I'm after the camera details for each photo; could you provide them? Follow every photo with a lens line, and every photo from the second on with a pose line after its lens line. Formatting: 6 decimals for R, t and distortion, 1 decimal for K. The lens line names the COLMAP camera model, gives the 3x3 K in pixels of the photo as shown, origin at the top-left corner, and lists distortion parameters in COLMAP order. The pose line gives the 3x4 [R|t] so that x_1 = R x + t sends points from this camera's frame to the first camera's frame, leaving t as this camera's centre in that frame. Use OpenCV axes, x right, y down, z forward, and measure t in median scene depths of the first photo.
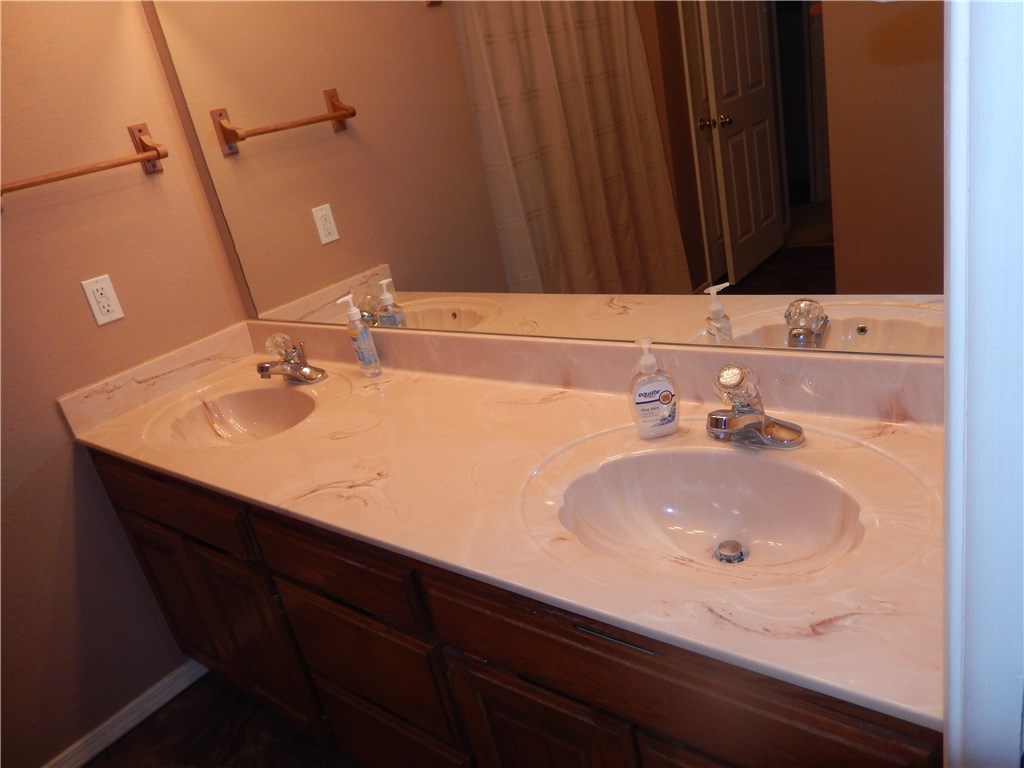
lens RADIAL K [[763.1, 0, 514.7], [0, 763.1, 385.8], [0, 0, 1]] dist [-0.005275, -0.008008]
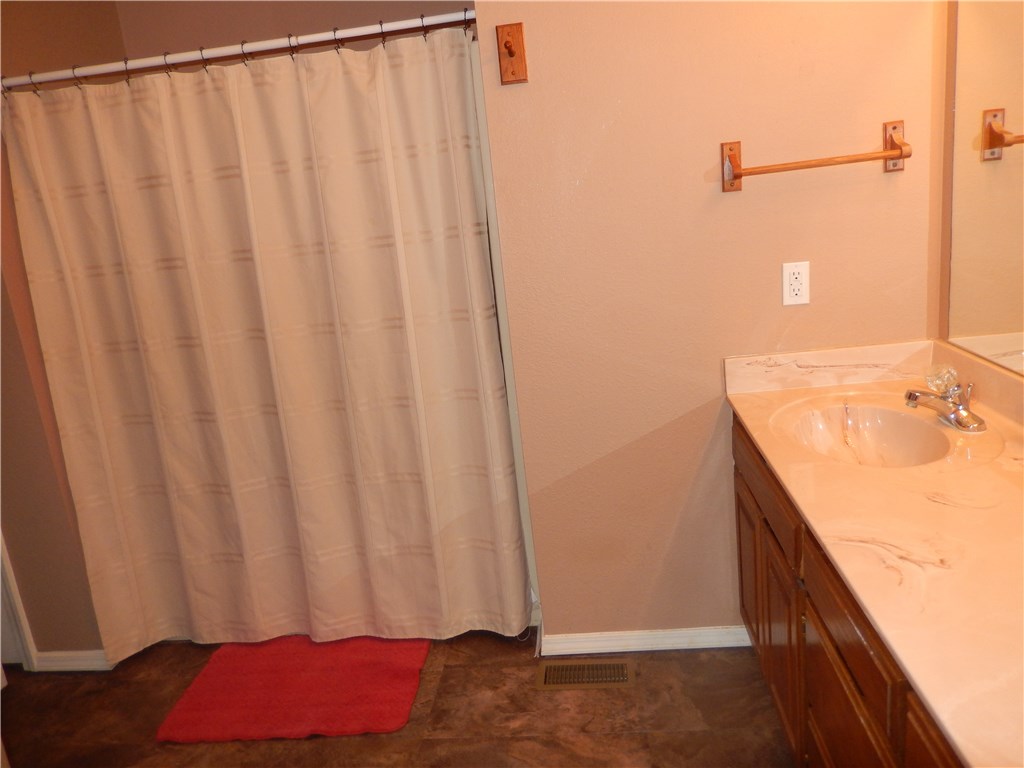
lens RADIAL K [[763.1, 0, 514.7], [0, 763.1, 385.8], [0, 0, 1]] dist [-0.005275, -0.008008]
pose [[0.555085, 0.335857, -0.760974, 0.099212], [-0.307649, 0.932880, 0.187316, -0.056885], [0.772809, 0.130136, 0.621153, 0.049497]]
